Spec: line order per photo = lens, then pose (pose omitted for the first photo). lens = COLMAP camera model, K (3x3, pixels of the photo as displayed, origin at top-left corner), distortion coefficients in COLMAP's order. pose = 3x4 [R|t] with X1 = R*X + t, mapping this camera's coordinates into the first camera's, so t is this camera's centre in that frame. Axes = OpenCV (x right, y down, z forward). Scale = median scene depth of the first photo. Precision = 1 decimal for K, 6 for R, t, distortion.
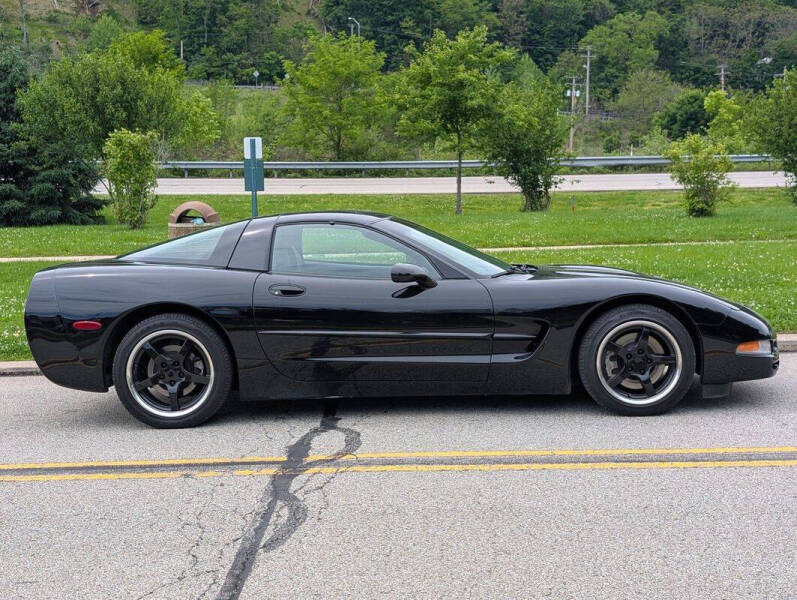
lens RADIAL K [[1278.3, 0, 398.5], [0, 1278.3, 300.0], [0, 0, 1]] dist [0.220498, -1.017214]
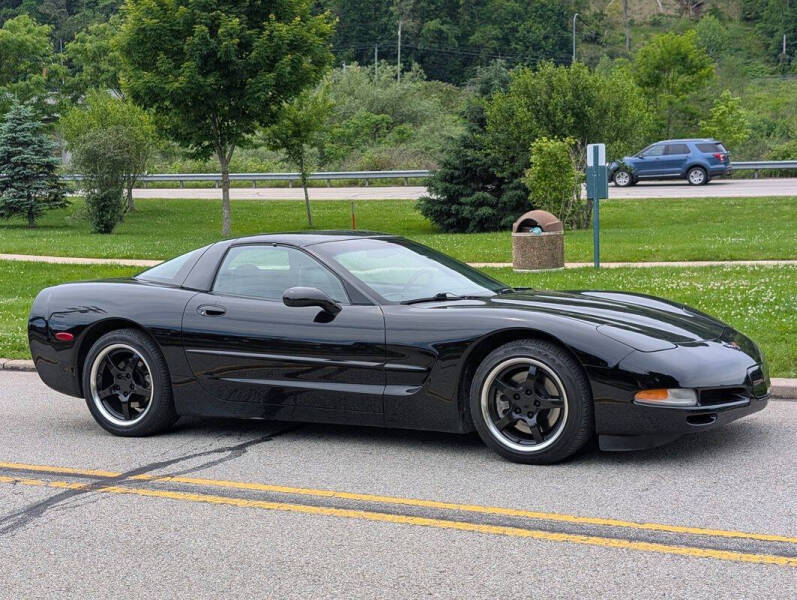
lens RADIAL K [[1278.3, 0, 398.5], [0, 1278.3, 300.0], [0, 0, 1]] dist [0.220498, -1.017214]
pose [[0.876558, 0.029654, -0.480382, 0.534966], [-0.029107, 0.999539, 0.008589, -0.029262], [0.480415, 0.006453, 0.877017, 0.170251]]
